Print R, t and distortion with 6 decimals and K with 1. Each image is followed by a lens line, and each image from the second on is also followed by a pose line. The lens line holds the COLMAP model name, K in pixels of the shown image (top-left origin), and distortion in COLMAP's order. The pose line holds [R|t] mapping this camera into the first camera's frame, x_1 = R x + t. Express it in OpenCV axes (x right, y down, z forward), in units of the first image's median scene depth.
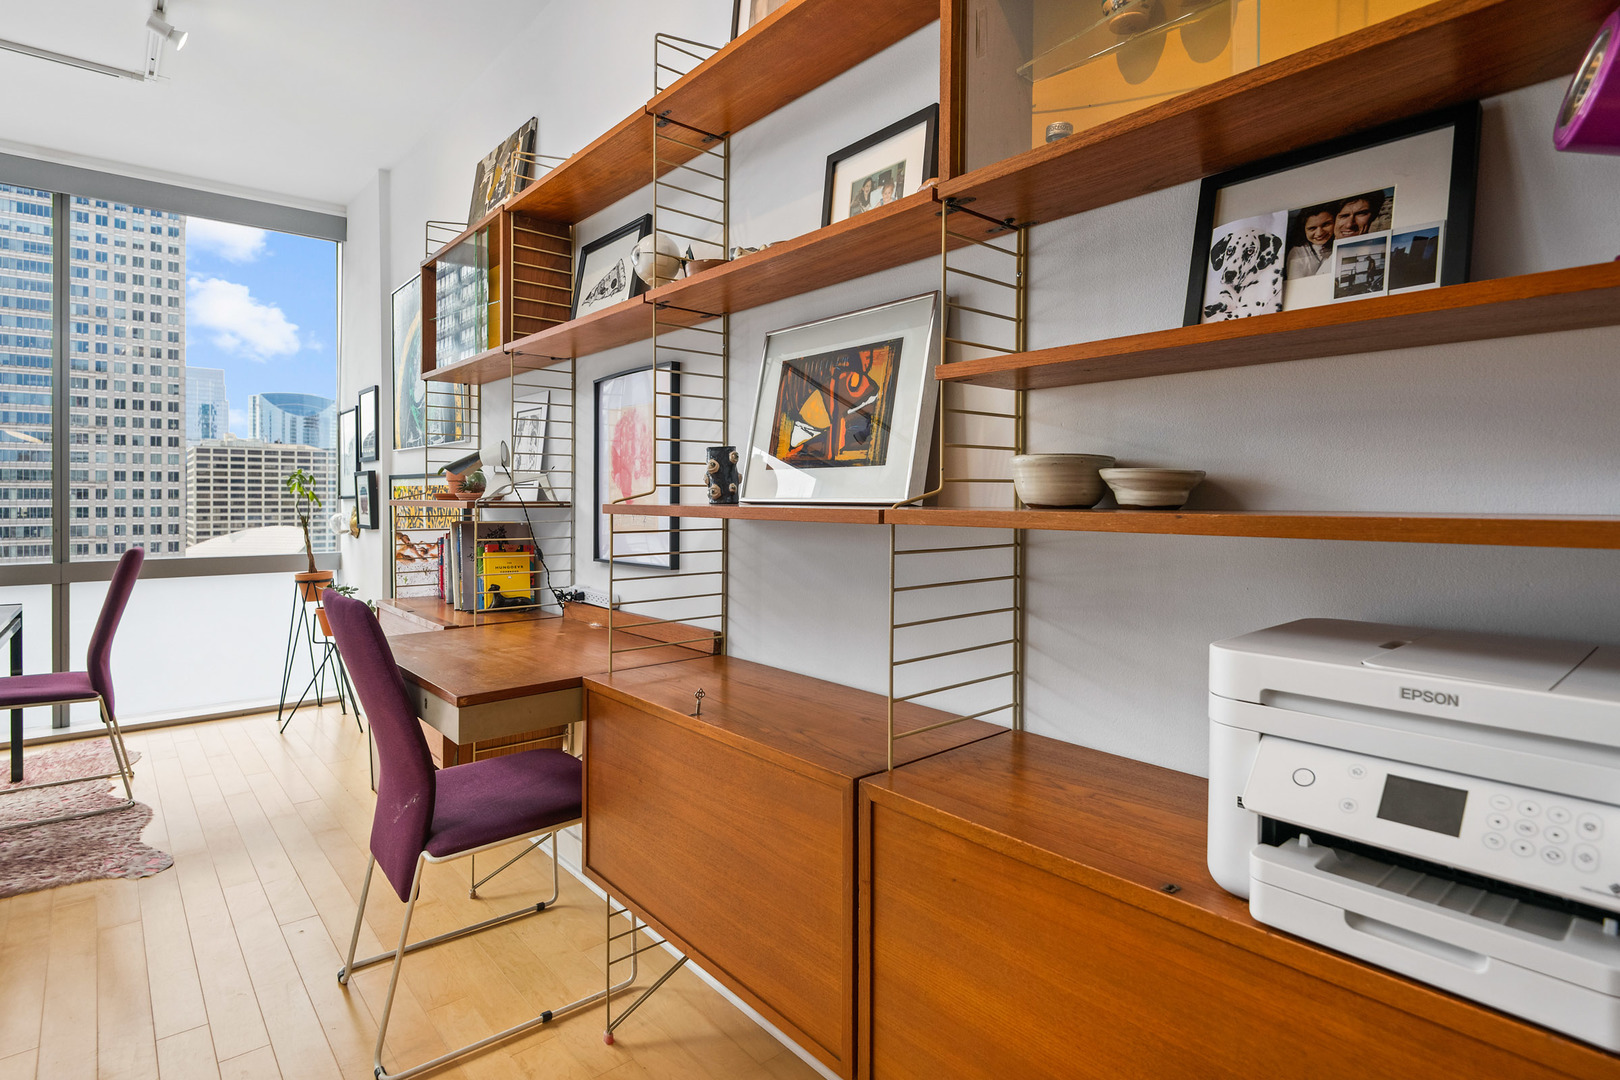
lens RADIAL K [[822.3, 0, 837.6], [0, 822.3, 506.7], [0, 0, 1]] dist [-0.002381, -0.001595]
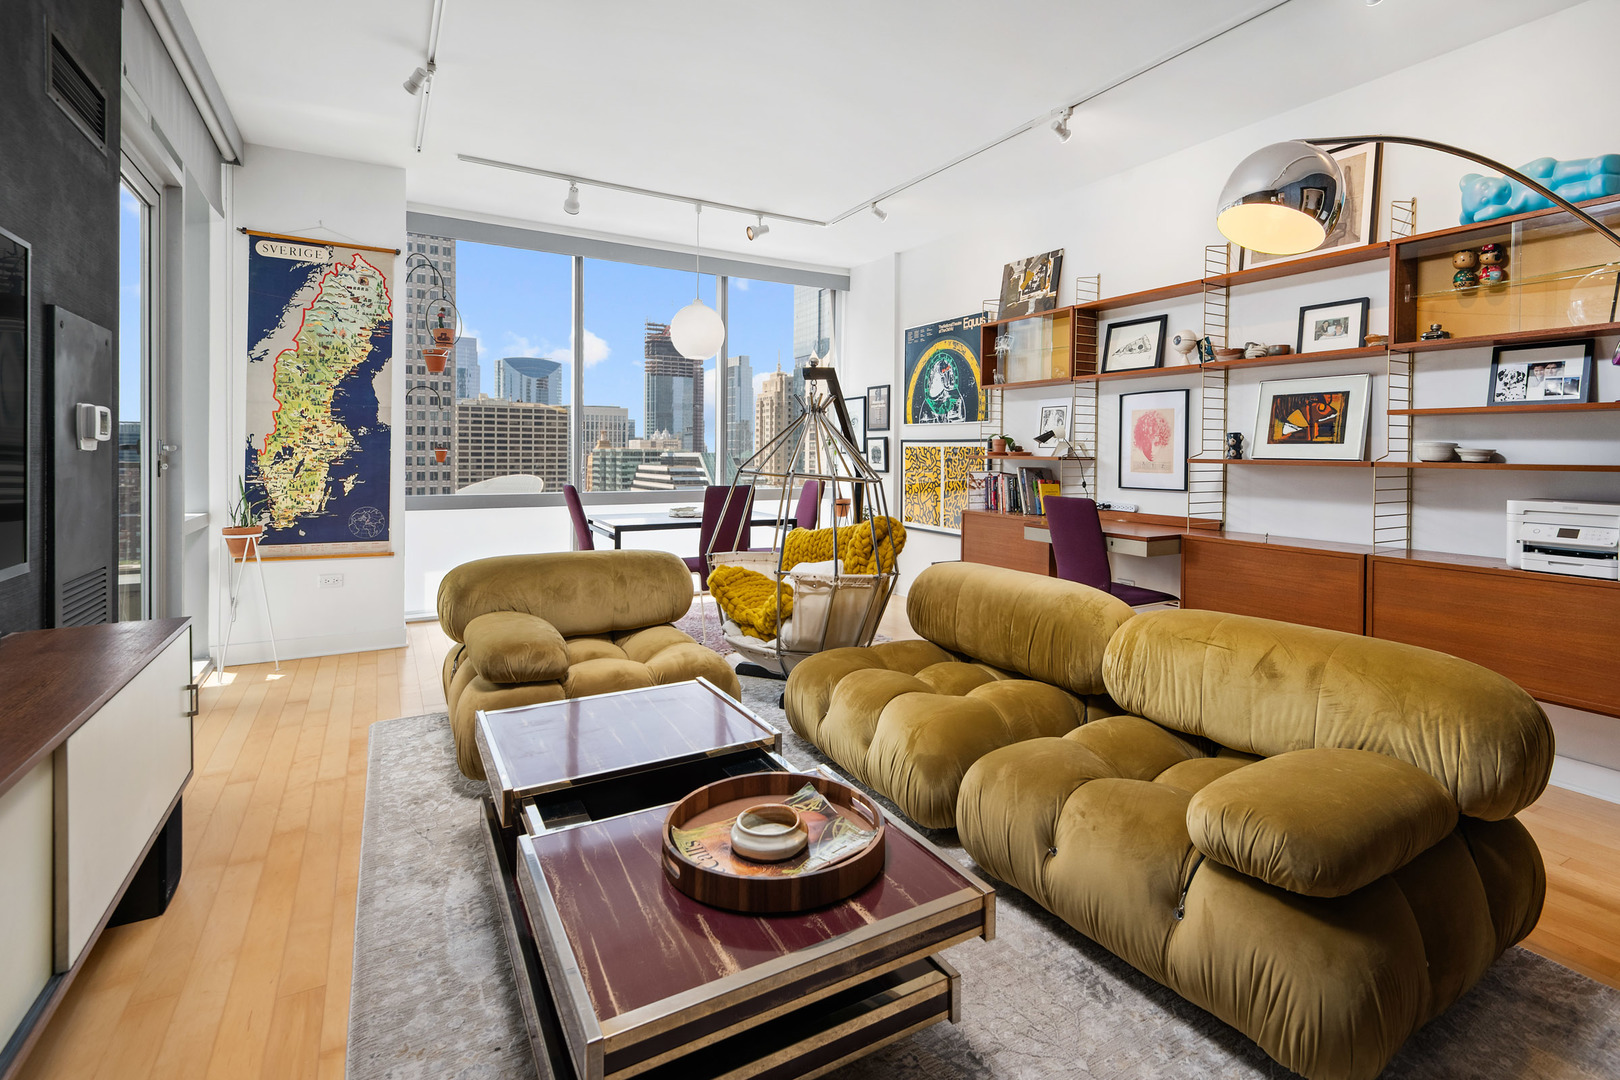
lens RADIAL K [[785.4, 0, 892.6], [0, 785.4, 450.6], [0, 0, 1]] dist [-0.007659, -0.002079]
pose [[0.988273, 0.006120, -0.152575, -0.840985], [-0.008174, 0.999884, -0.012834, 0.009731], [0.152479, 0.013931, 0.988208, -1.393959]]
